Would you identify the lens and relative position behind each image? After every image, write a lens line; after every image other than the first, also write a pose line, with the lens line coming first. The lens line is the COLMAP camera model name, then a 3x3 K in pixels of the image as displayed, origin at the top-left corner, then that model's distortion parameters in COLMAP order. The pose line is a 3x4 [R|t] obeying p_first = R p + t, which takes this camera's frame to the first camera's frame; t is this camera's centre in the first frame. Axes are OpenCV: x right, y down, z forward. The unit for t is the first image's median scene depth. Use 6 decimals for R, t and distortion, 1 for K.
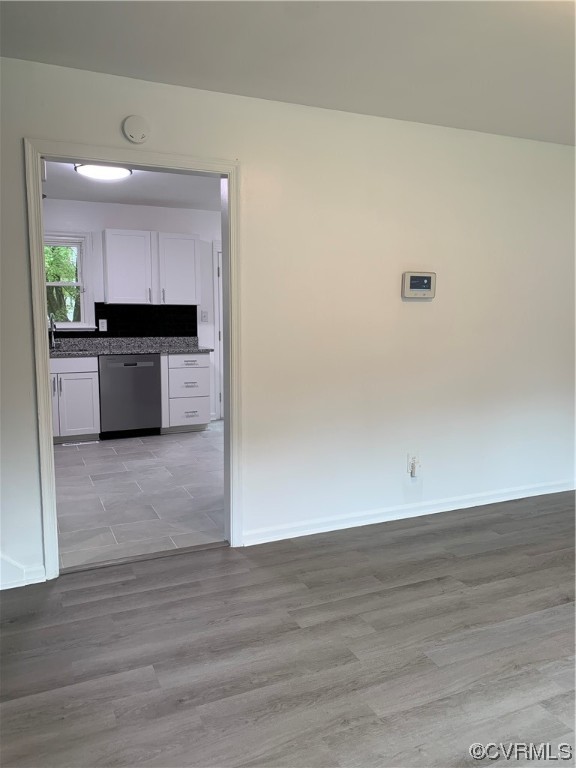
lens RADIAL K [[588.3, 0, 288.0], [0, 588.3, 384.0], [0, 0, 1]] dist [0.046434, -0.038920]
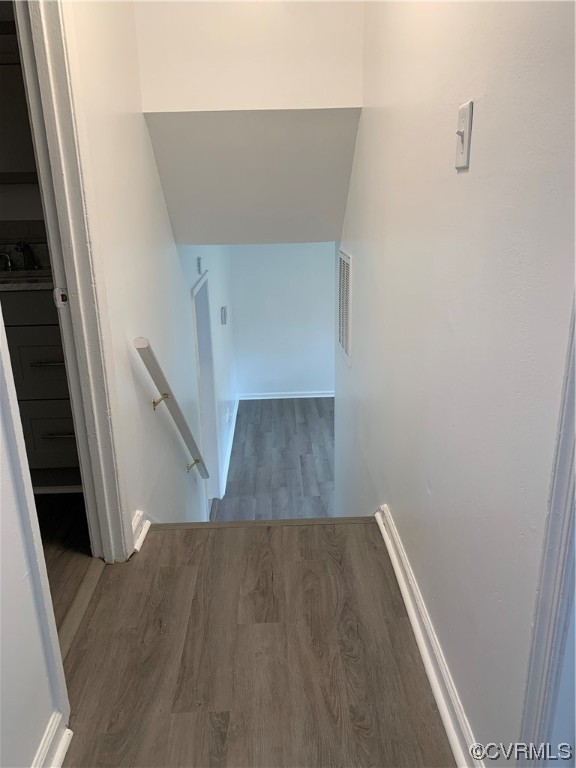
lens RADIAL K [[588.3, 0, 288.0], [0, 588.3, 384.0], [0, 0, 1]] dist [0.046434, -0.038920]
pose [[0.382481, -0.301226, 0.873482, -1.885176], [0.141761, 0.953303, 0.266678, -0.608774], [-0.913024, 0.021826, 0.407322, 0.212632]]
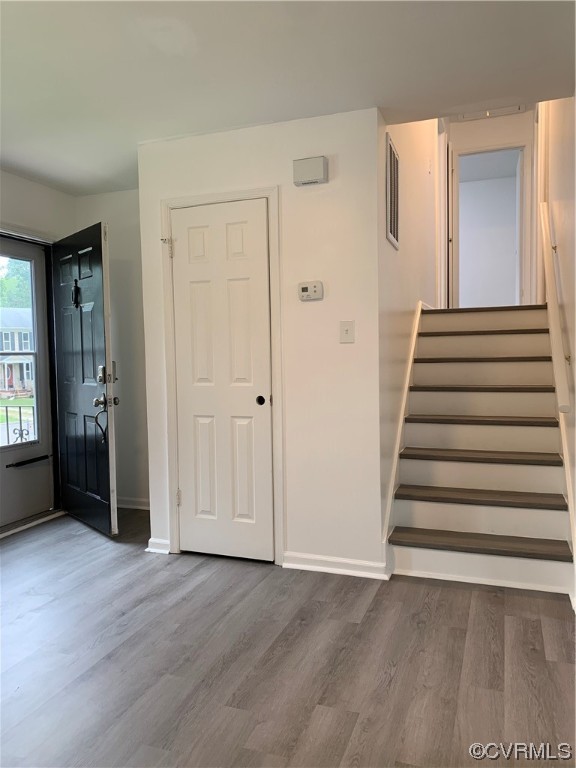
lens RADIAL K [[588.3, 0, 288.0], [0, 588.3, 384.0], [0, 0, 1]] dist [0.046434, -0.038920]
pose [[-0.705495, 0.046343, -0.707198, 0.624759], [-0.073791, 0.987633, 0.138334, -0.131799], [0.704863, 0.149779, -0.693350, 1.523024]]
